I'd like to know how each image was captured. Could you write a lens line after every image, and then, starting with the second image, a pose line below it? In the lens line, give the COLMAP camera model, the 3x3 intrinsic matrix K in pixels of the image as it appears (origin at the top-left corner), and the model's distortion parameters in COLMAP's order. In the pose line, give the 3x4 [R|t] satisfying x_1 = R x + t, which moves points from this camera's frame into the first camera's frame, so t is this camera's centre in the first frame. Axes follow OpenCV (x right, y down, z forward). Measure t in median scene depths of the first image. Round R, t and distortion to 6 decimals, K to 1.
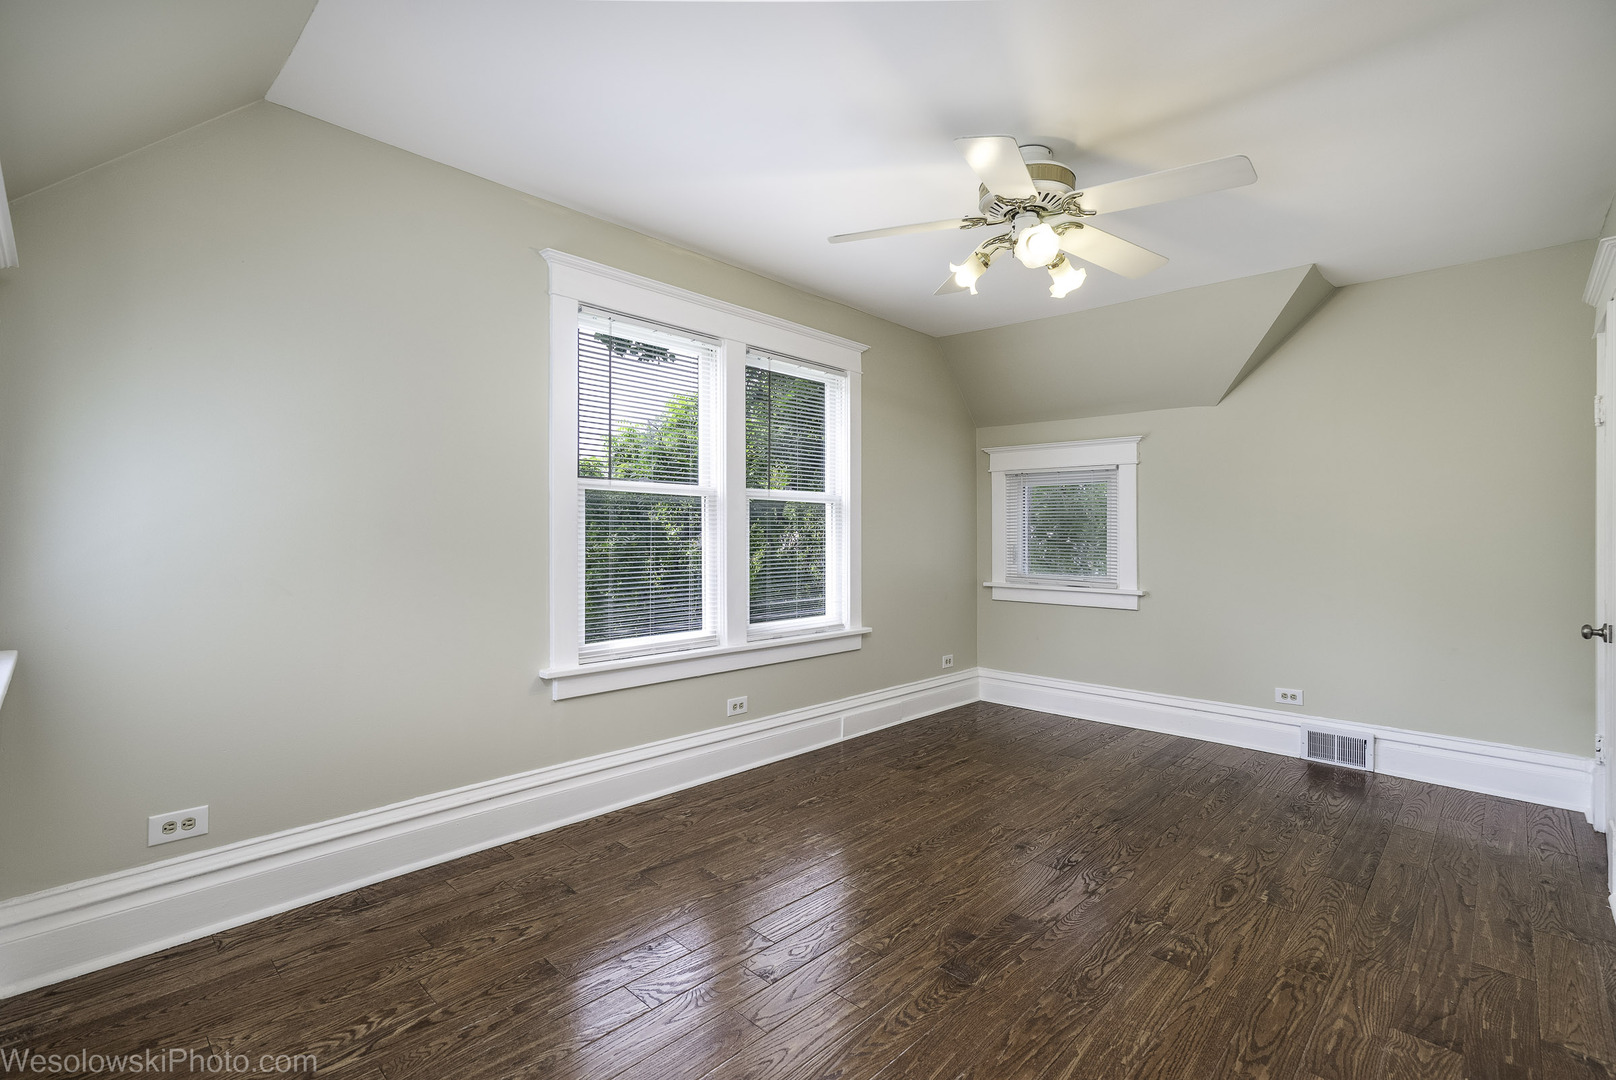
lens RADIAL K [[740.4, 0, 805.0], [0, 740.4, 536.9], [0, 0, 1]] dist [0.002691, 0.016882]
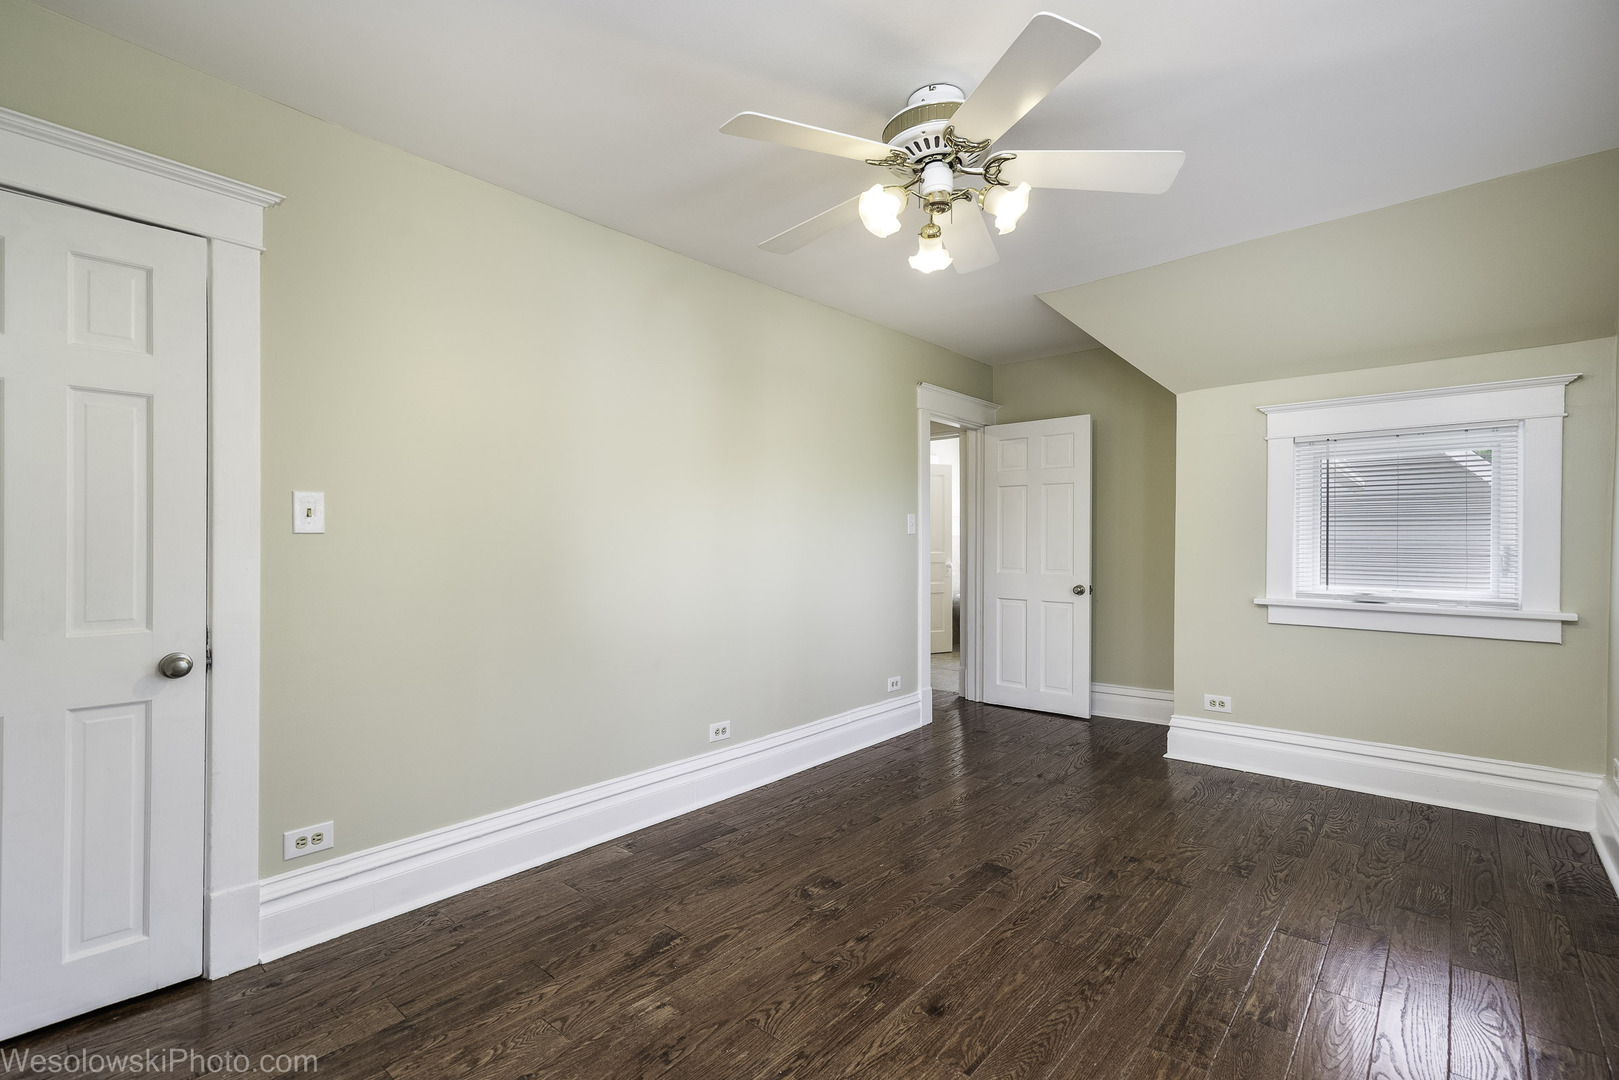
lens RADIAL K [[741.7, 0, 806.5], [0, 741.7, 536.9], [0, 0, 1]] dist [0.002691, 0.016882]
pose [[-0.999014, -0.006244, -0.043944, 0.534807], [-0.005952, 0.999959, -0.006773, 0.003386], [0.043985, -0.006505, -0.999011, 2.032282]]
